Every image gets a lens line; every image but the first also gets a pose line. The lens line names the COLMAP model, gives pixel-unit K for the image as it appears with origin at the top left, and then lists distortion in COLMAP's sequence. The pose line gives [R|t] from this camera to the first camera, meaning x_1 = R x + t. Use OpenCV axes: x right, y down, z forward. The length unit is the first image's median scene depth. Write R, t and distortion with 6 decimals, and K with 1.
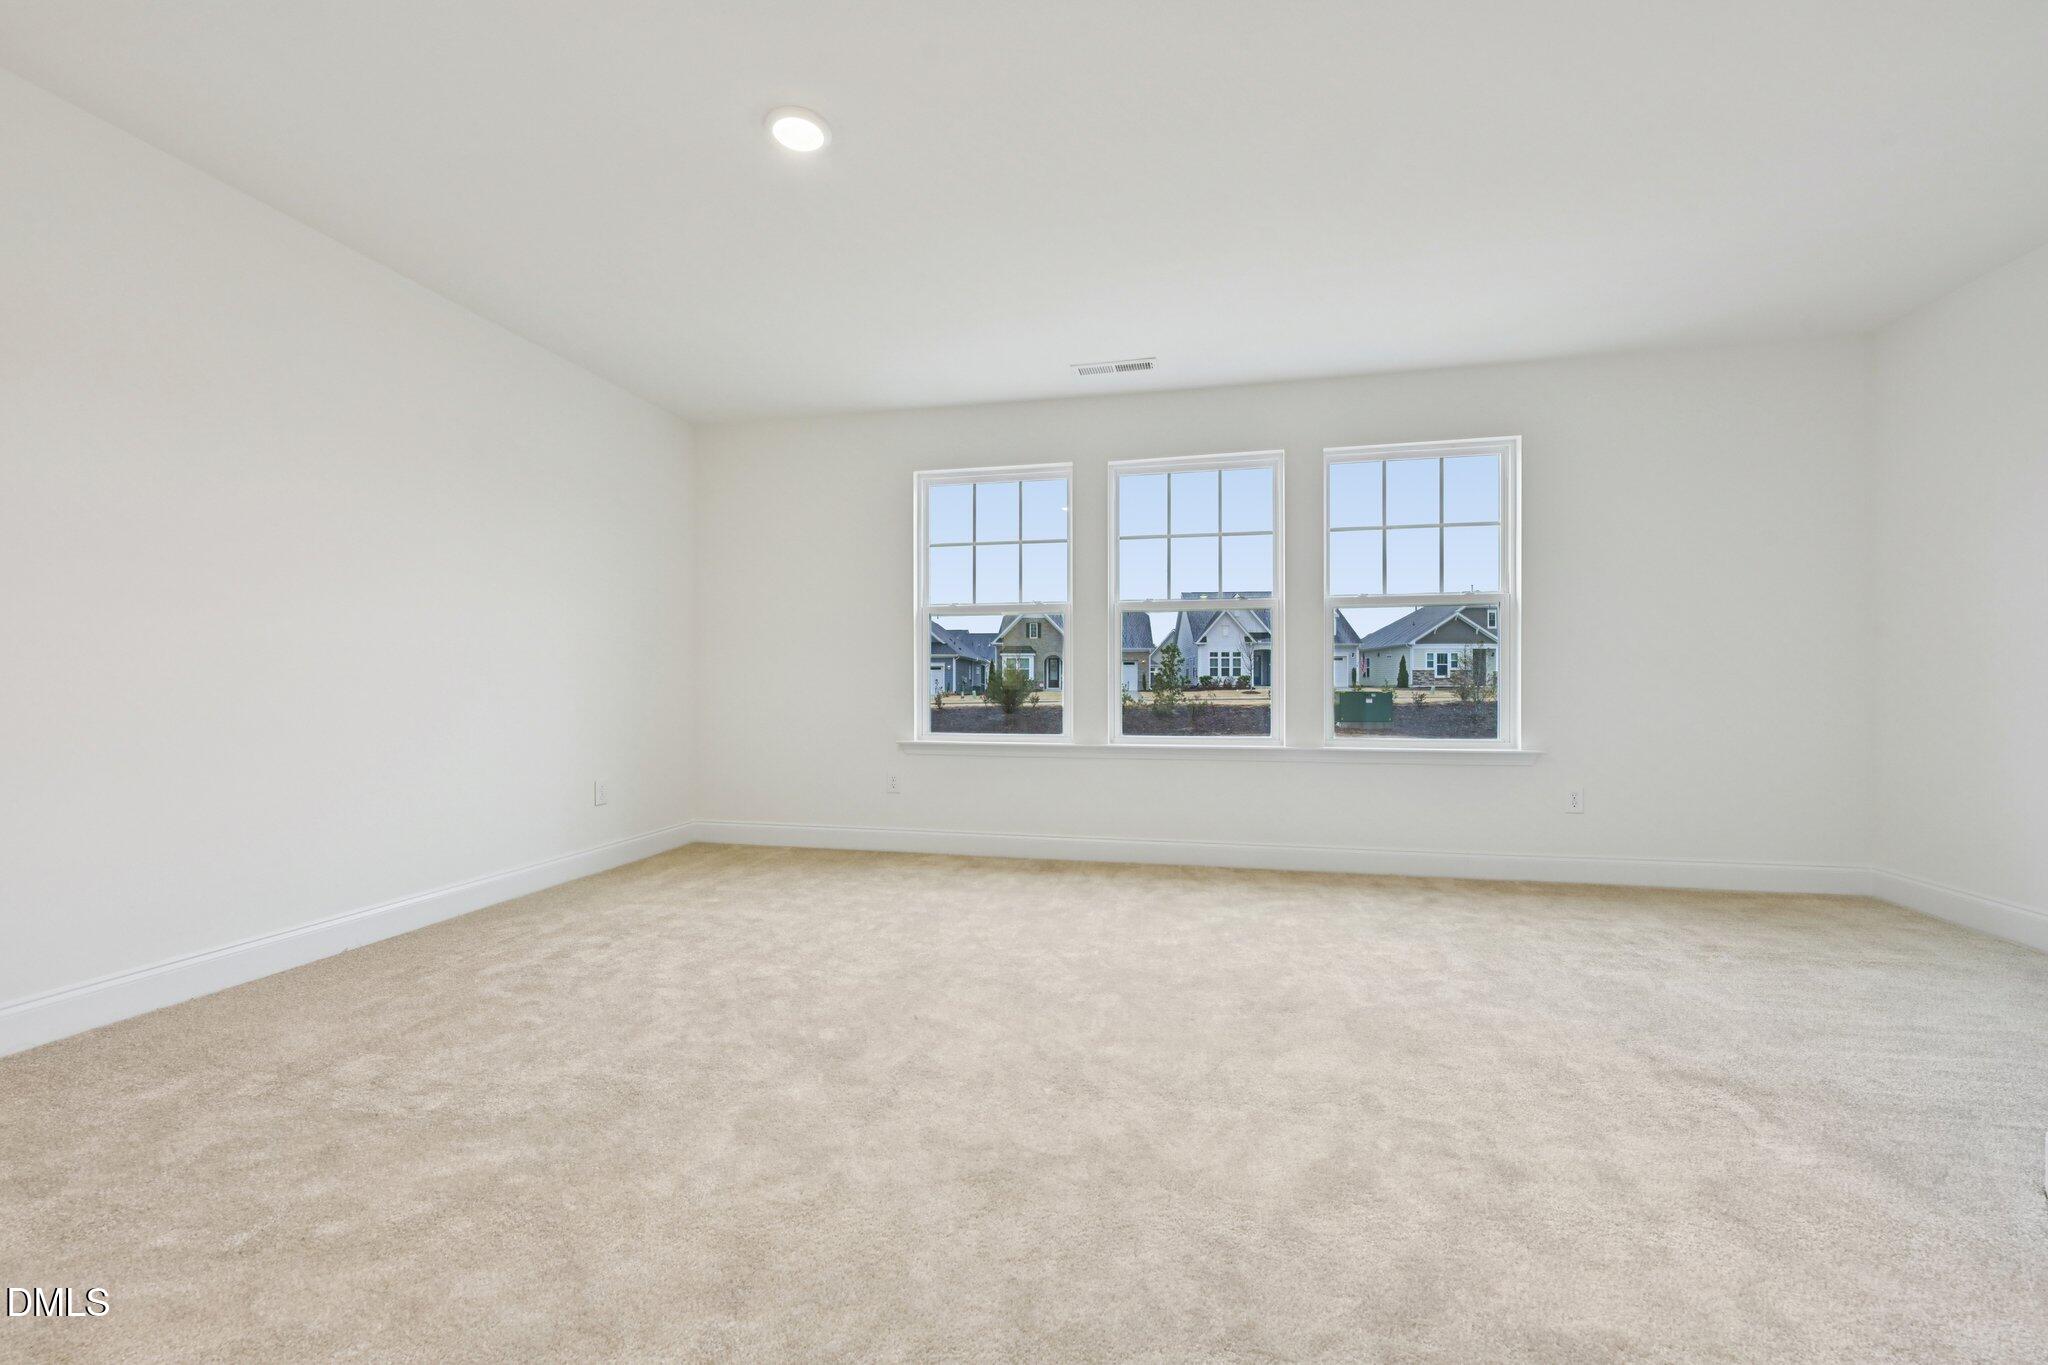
lens RADIAL K [[799.2, 0, 1029.8], [0, 799.2, 681.3], [0, 0, 1]] dist [-0.001281, -0.000014]
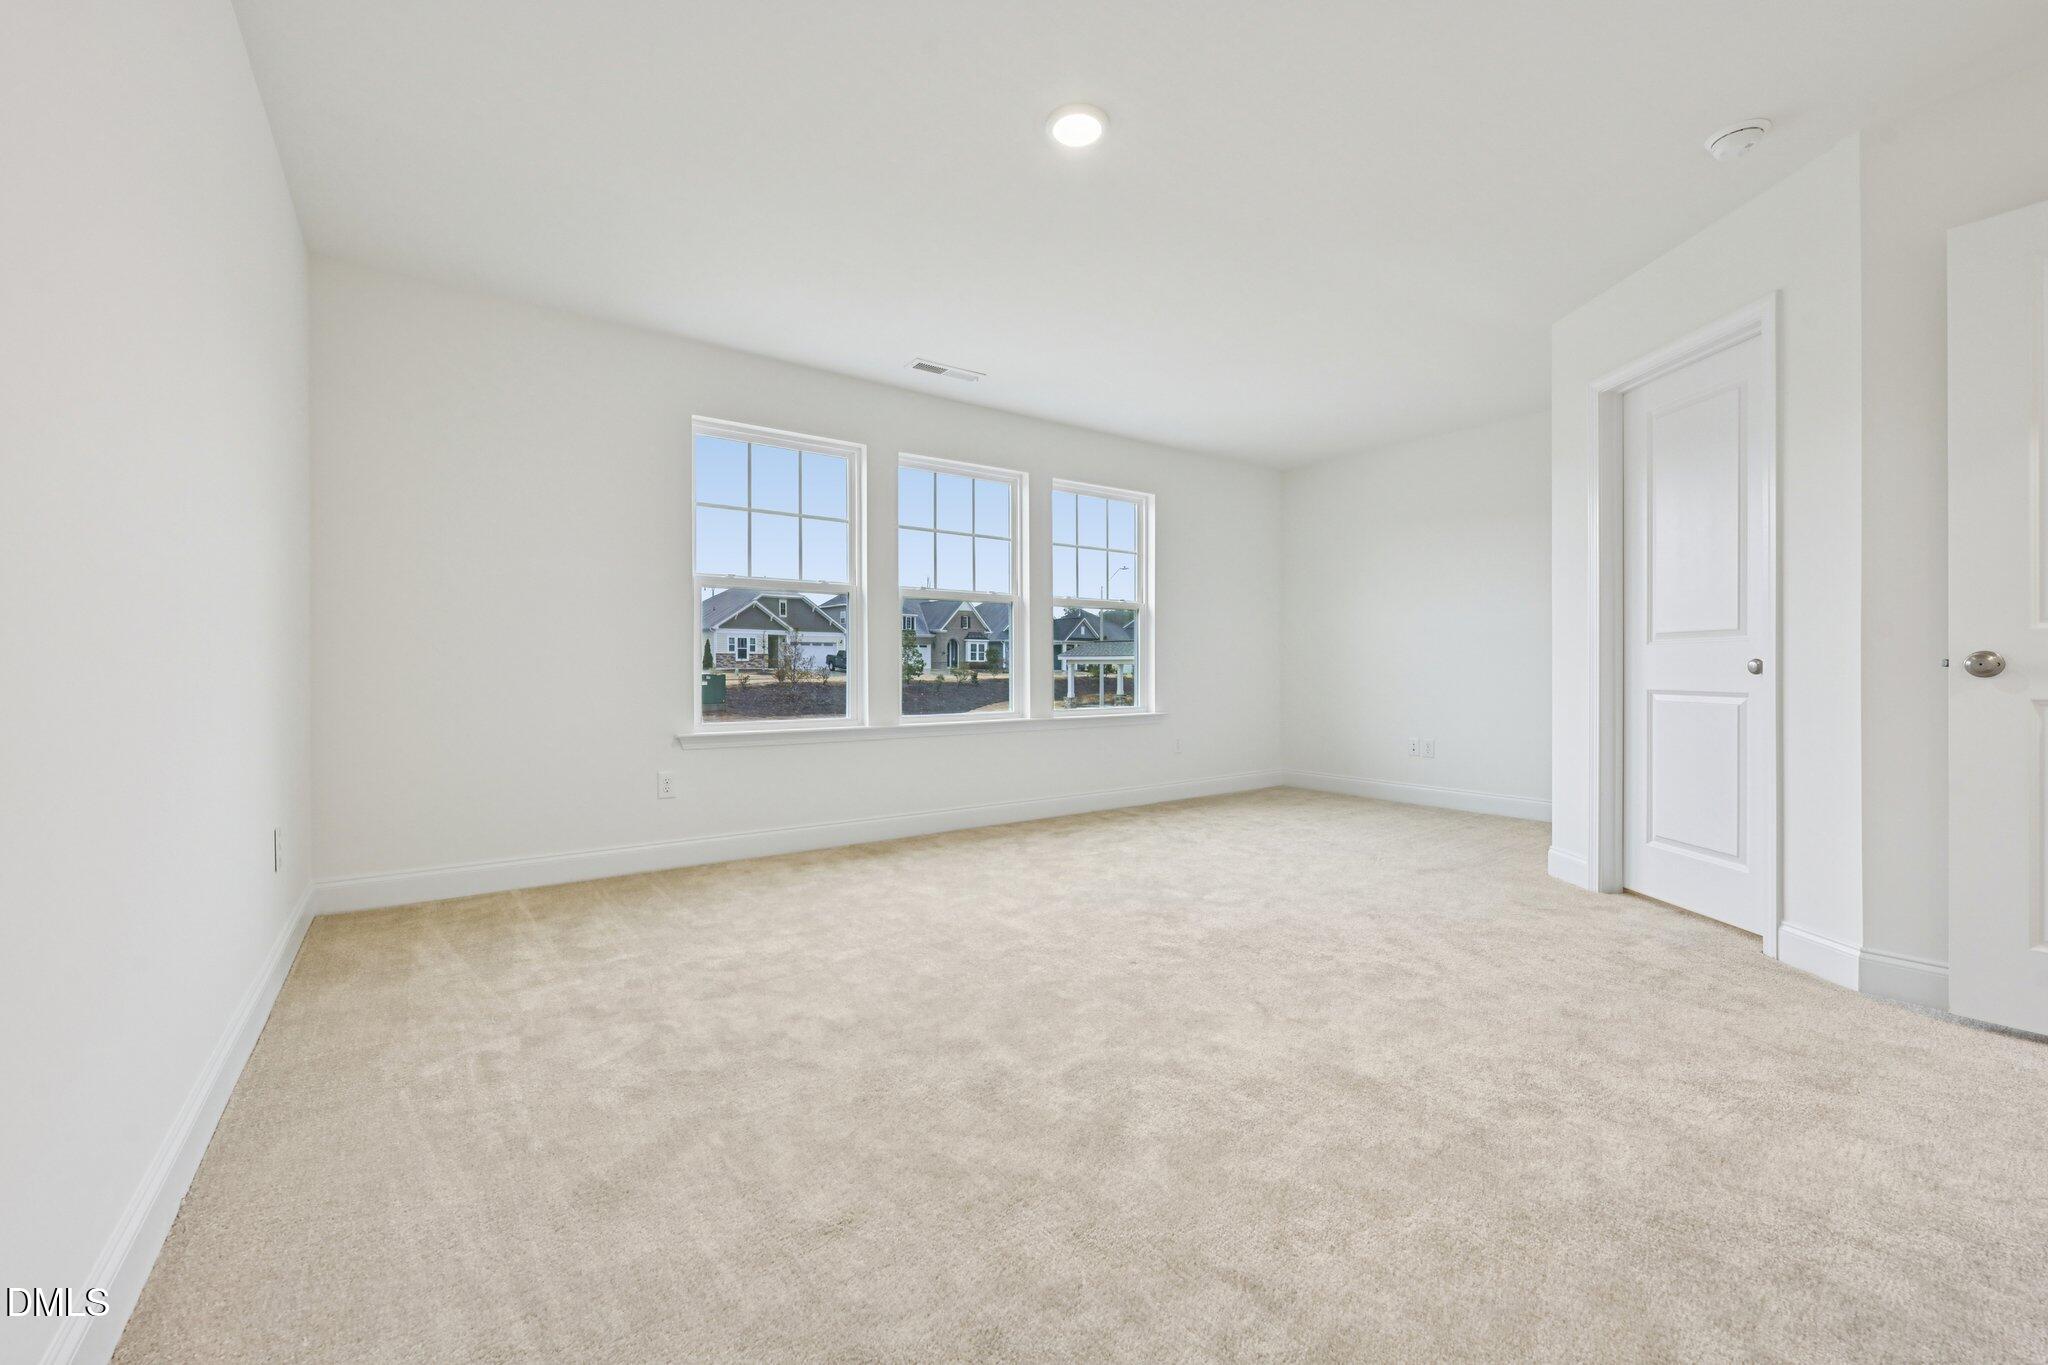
lens RADIAL K [[799.2, 0, 1029.8], [0, 799.2, 681.3], [0, 0, 1]] dist [-0.001281, -0.000014]
pose [[0.661236, -0.011741, 0.750086, -0.531369], [-0.004406, 0.999799, 0.019534, 0.001205], [-0.750165, -0.016221, 0.661051, 0.173203]]
